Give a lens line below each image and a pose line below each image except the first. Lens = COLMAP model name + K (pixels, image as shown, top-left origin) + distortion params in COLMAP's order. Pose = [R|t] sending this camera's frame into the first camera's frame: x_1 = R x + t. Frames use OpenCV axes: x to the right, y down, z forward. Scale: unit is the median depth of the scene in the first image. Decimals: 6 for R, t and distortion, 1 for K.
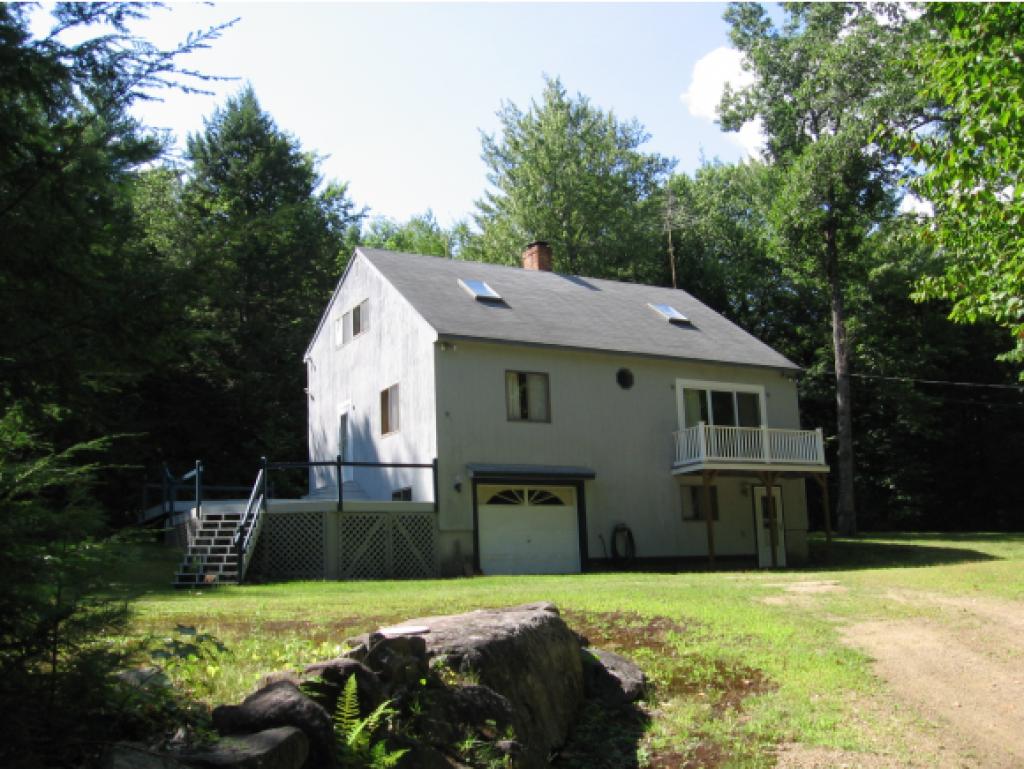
lens RADIAL K [[1056.1, 0, 514.2], [0, 1056.1, 385.2], [0, 0, 1]] dist [-0.104959, 0.000000]
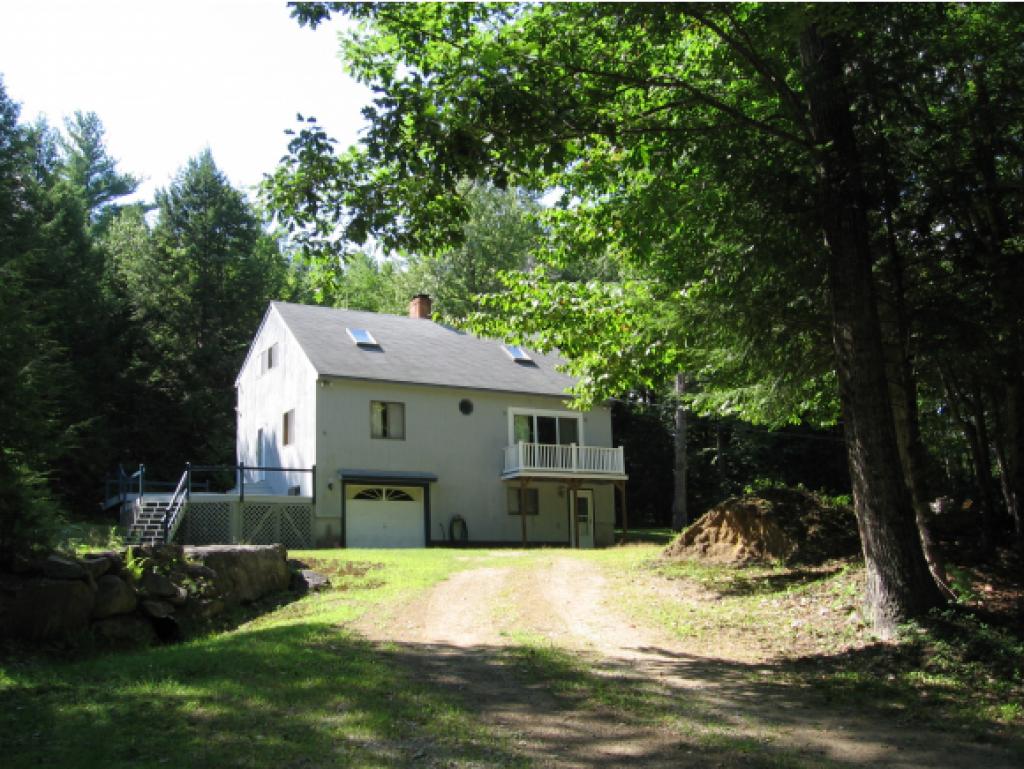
lens RADIAL K [[1056.1, 0, 510.0], [0, 1056.1, 382.7], [0, 0, 1]] dist [-0.104959, 0.000000]
pose [[0.999845, 0.016112, 0.007120, 0.146803], [-0.016098, 0.999868, -0.002067, -0.034330], [-0.007152, 0.001952, 0.999973, -0.326089]]
